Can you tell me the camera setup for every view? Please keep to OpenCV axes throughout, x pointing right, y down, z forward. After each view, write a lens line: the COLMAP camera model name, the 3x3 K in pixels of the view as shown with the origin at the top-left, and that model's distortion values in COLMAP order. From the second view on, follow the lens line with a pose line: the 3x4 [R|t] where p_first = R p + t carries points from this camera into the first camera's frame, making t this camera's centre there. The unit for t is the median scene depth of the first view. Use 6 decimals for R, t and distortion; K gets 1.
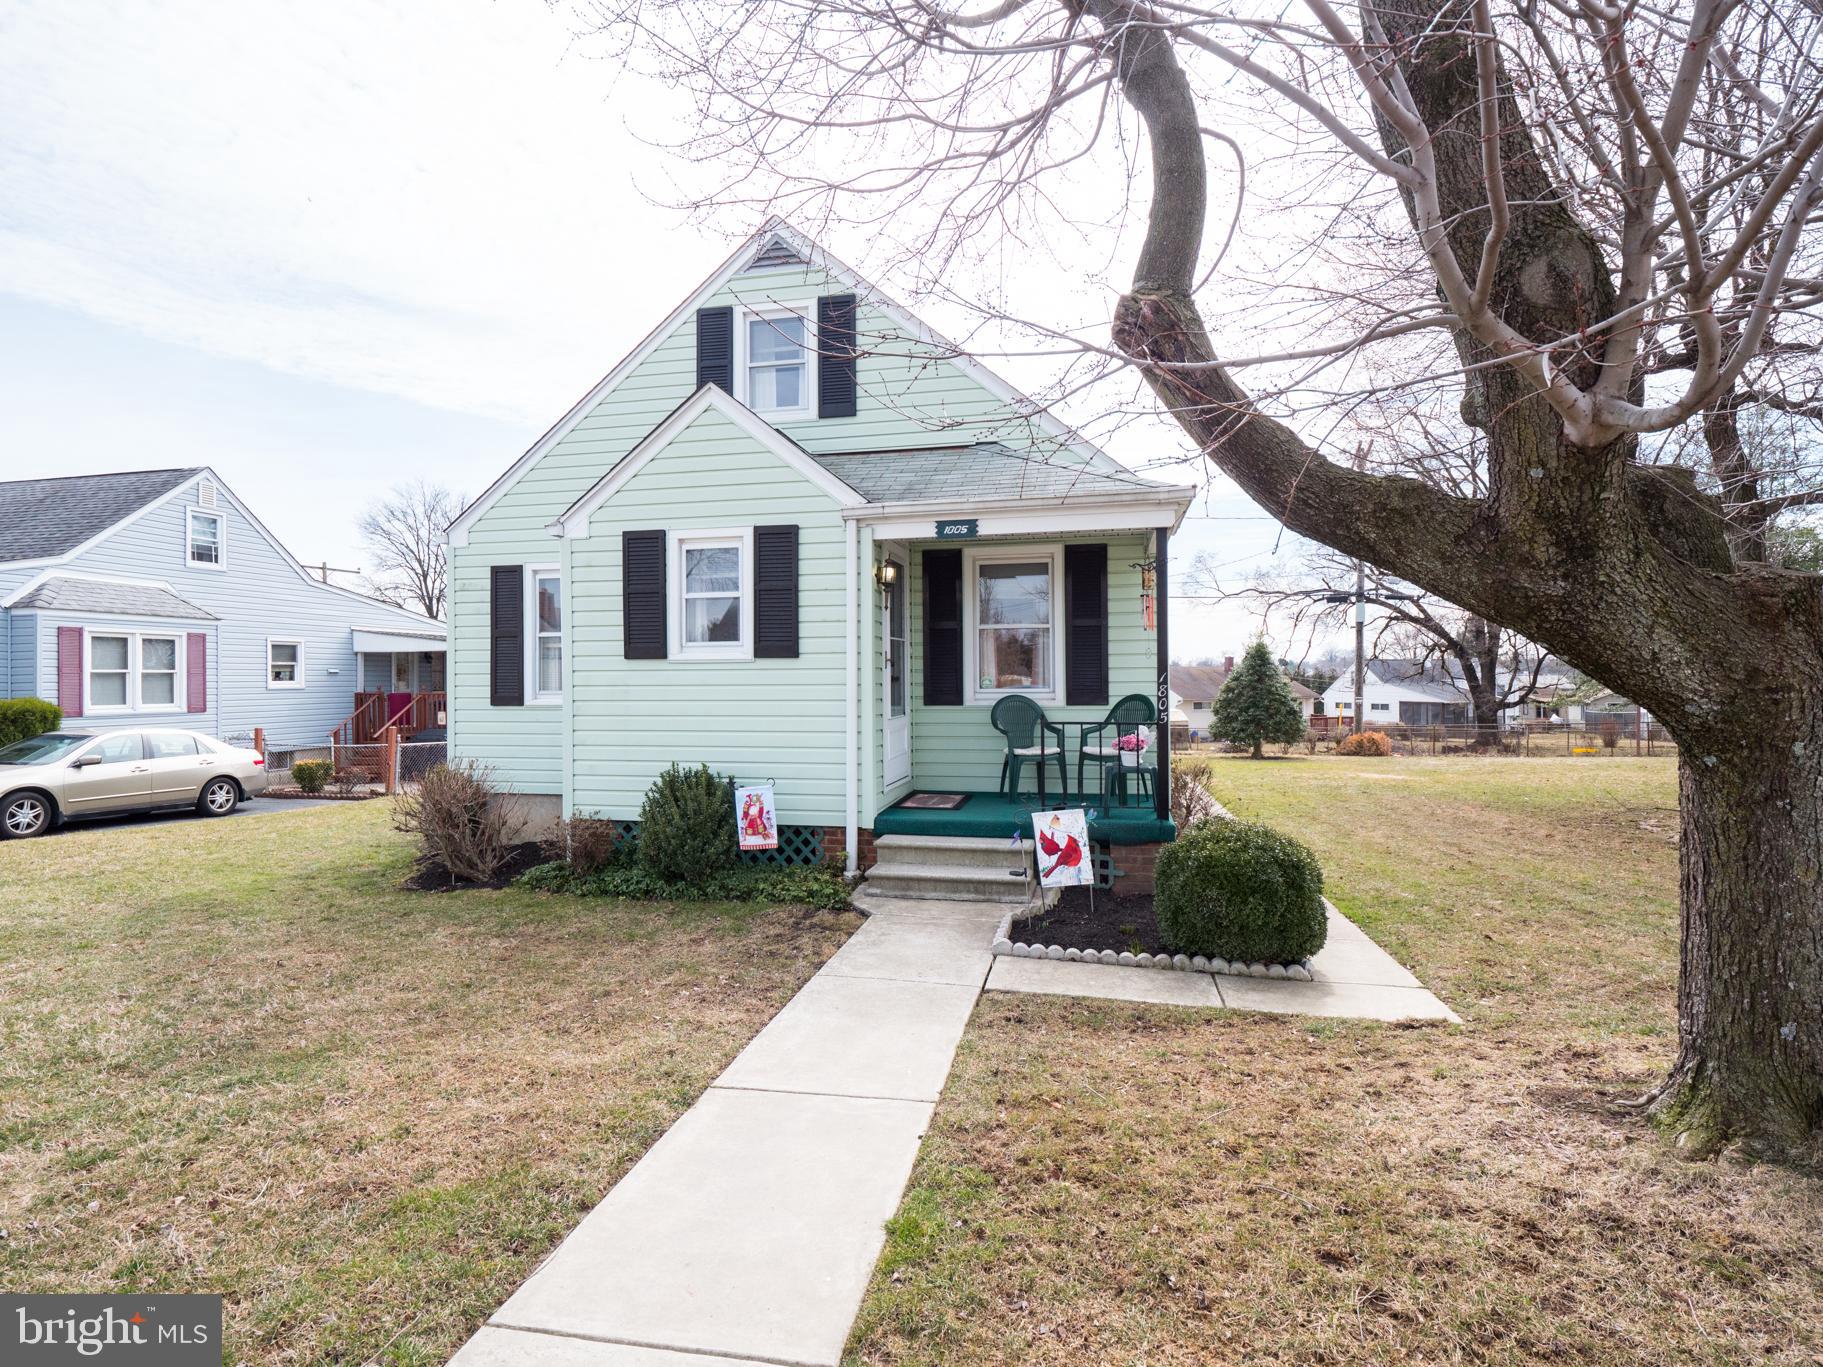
lens RADIAL K [[888.9, 0, 903.3], [0, 888.9, 676.3], [0, 0, 1]] dist [0.010592, -0.000154]
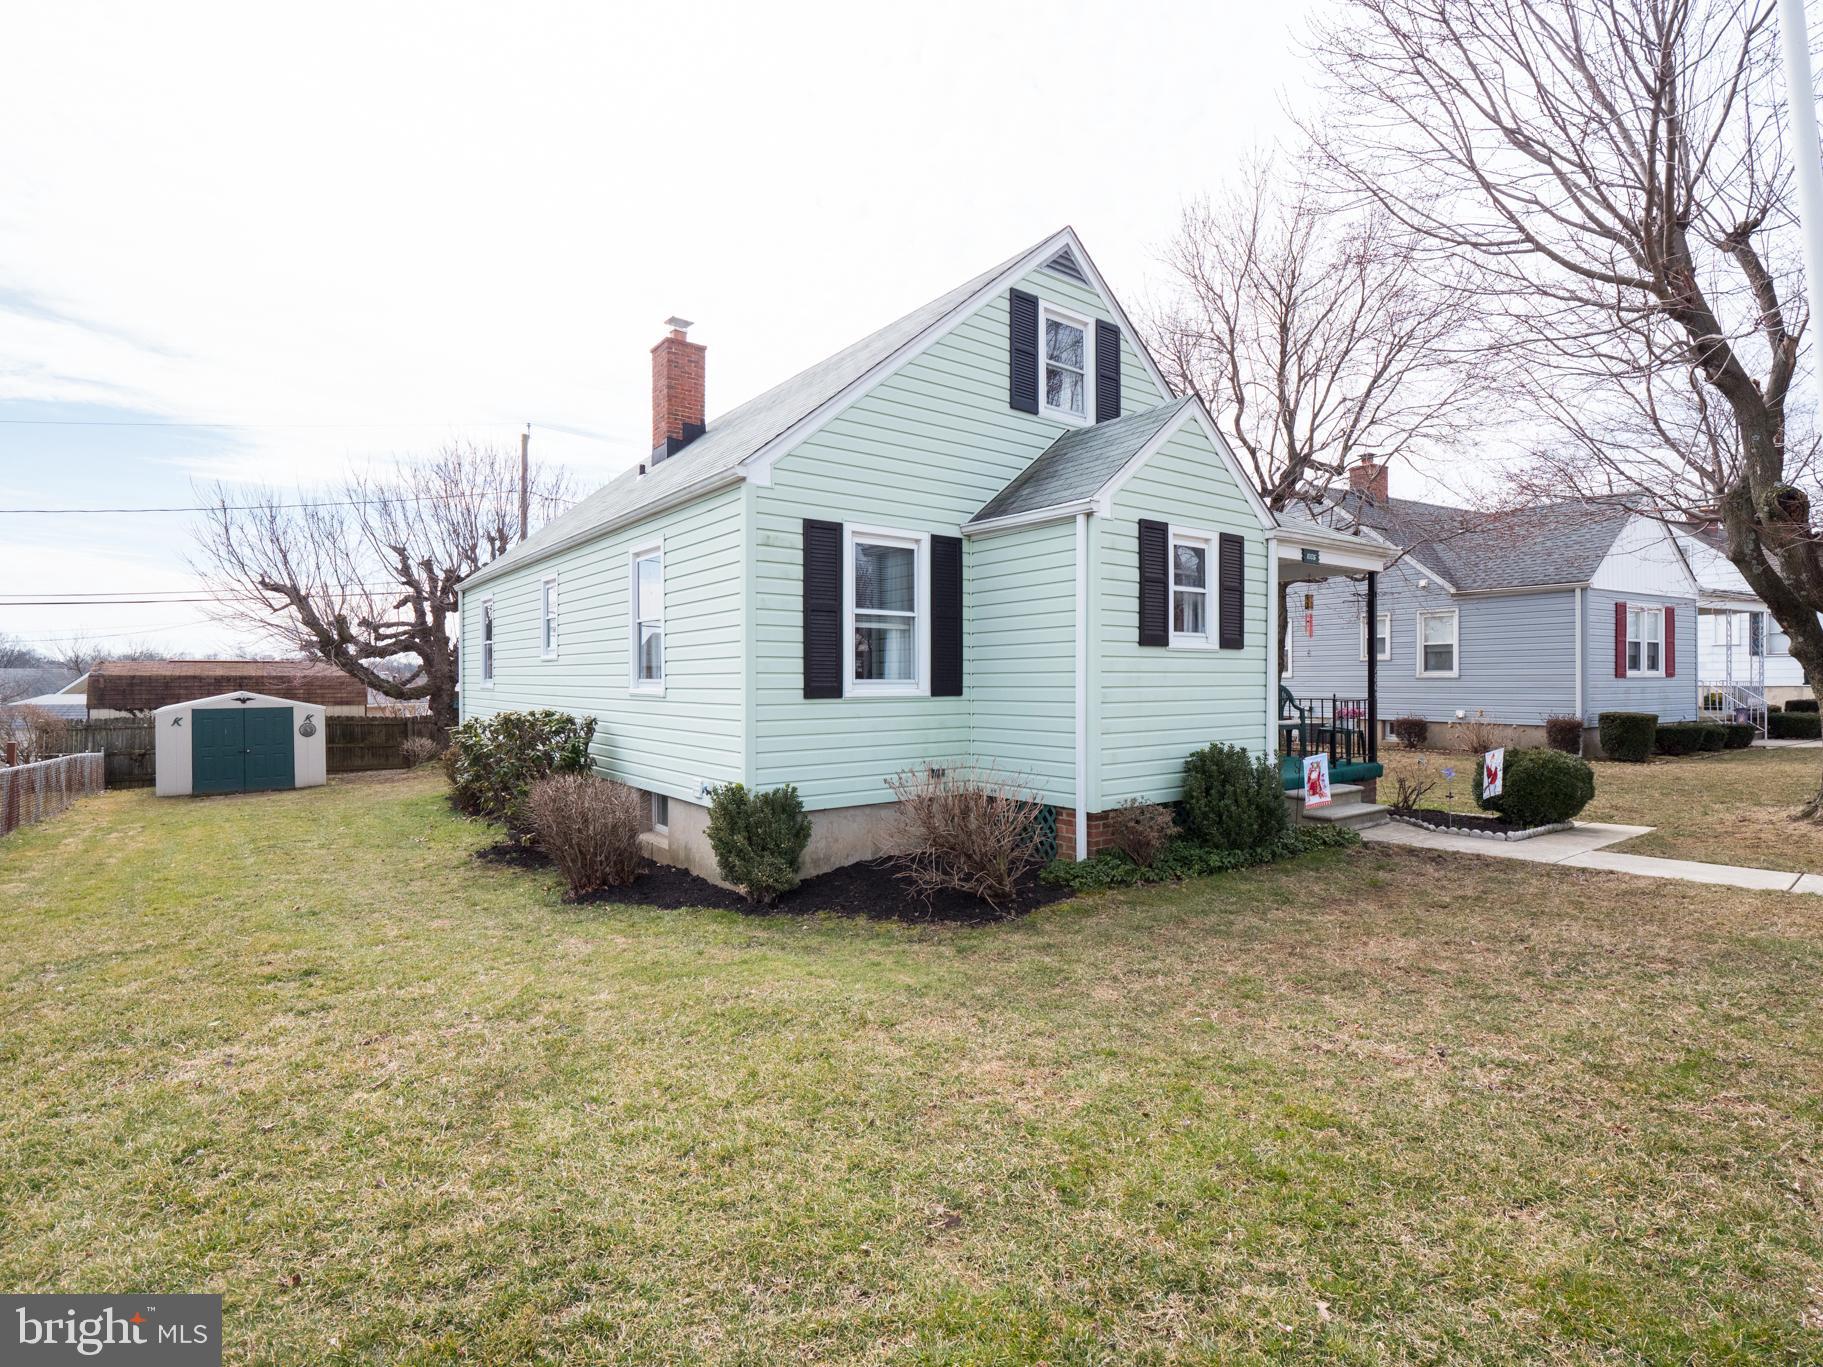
lens RADIAL K [[888.9, 0, 903.3], [0, 888.9, 676.3], [0, 0, 1]] dist [0.010592, -0.000154]
pose [[0.652893, 0.006435, 0.757423, -1.058181], [-0.002810, 0.999978, -0.006073, 0.018831], [-0.757445, 0.001836, 0.652897, 0.461691]]
